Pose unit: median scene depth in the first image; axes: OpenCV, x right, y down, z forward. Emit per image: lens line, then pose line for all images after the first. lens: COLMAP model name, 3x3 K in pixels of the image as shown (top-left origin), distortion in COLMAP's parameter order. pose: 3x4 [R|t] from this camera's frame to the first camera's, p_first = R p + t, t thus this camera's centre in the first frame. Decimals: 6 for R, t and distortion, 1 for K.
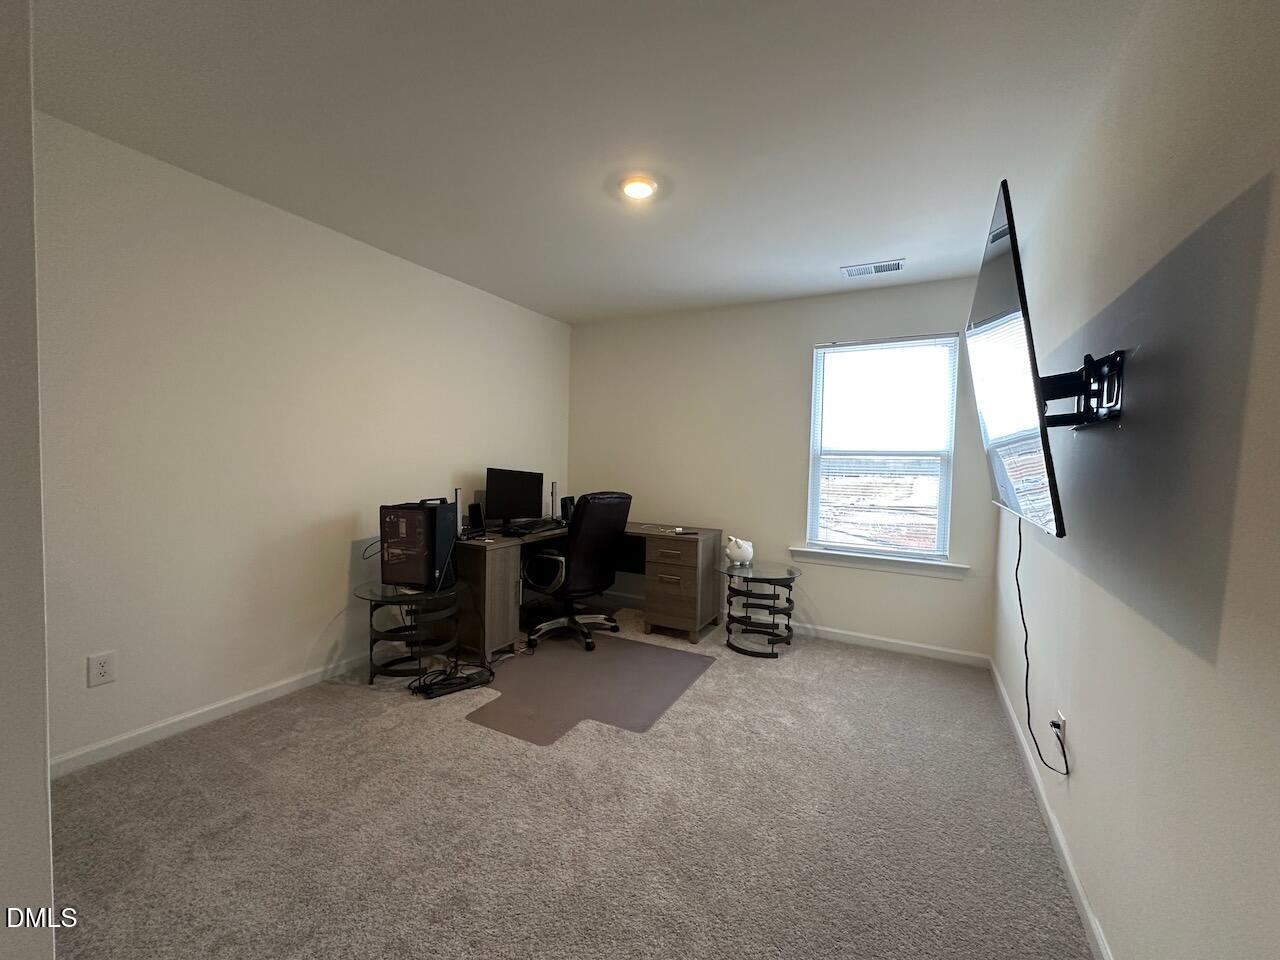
lens RADIAL K [[511.1, 0, 640.0], [0, 511.1, 480.0], [0, 0, 1]] dist [-0.002811, 0.000466]
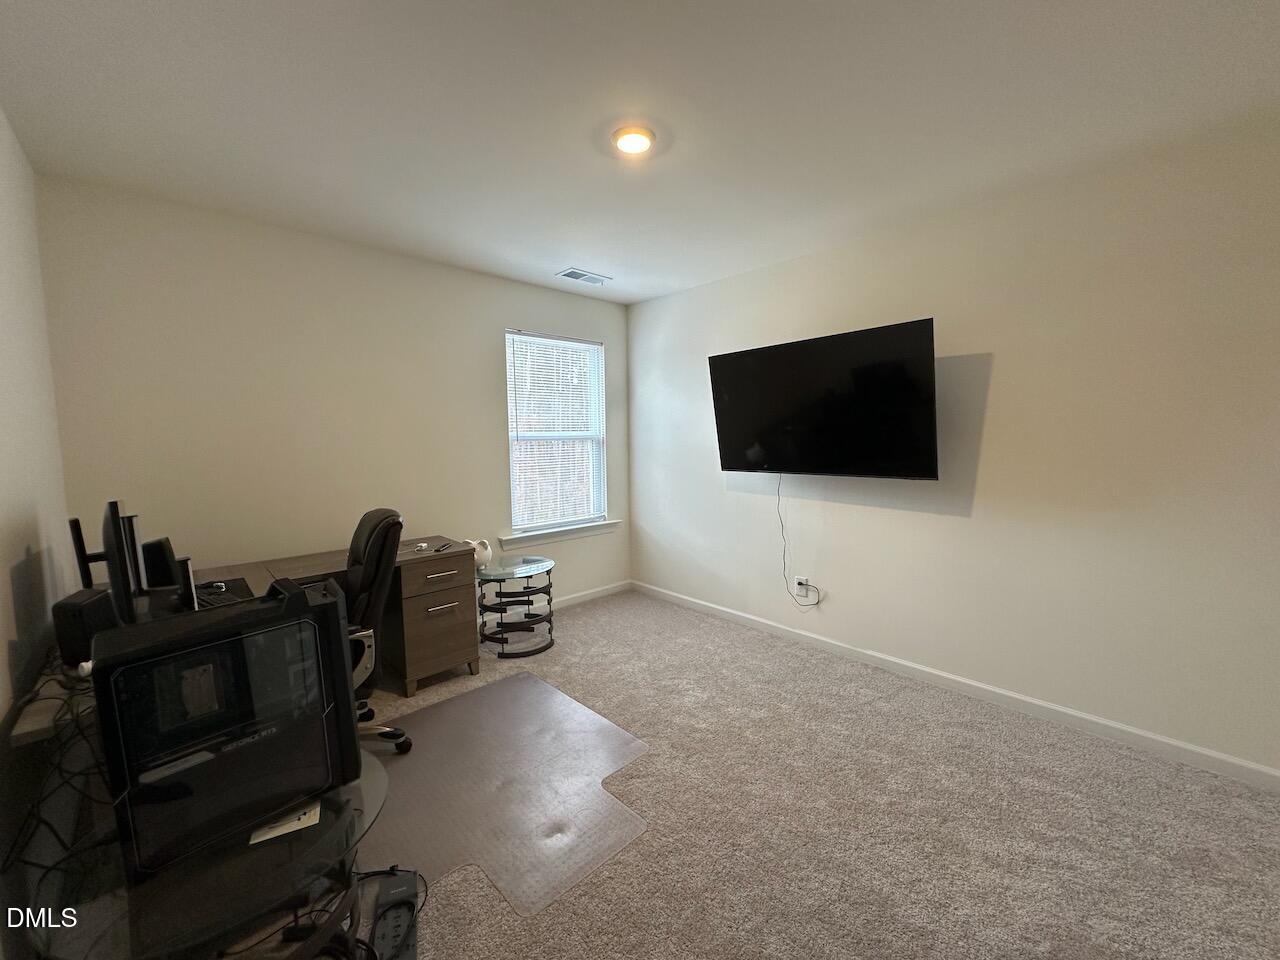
lens RADIAL K [[511.1, 0, 640.0], [0, 511.1, 480.0], [0, 0, 1]] dist [-0.002811, 0.000466]
pose [[0.315333, -0.109299, 0.942666, -0.589552], [0.056003, 0.993757, 0.096489, -0.063029], [-0.947327, 0.022366, 0.319485, 0.495529]]
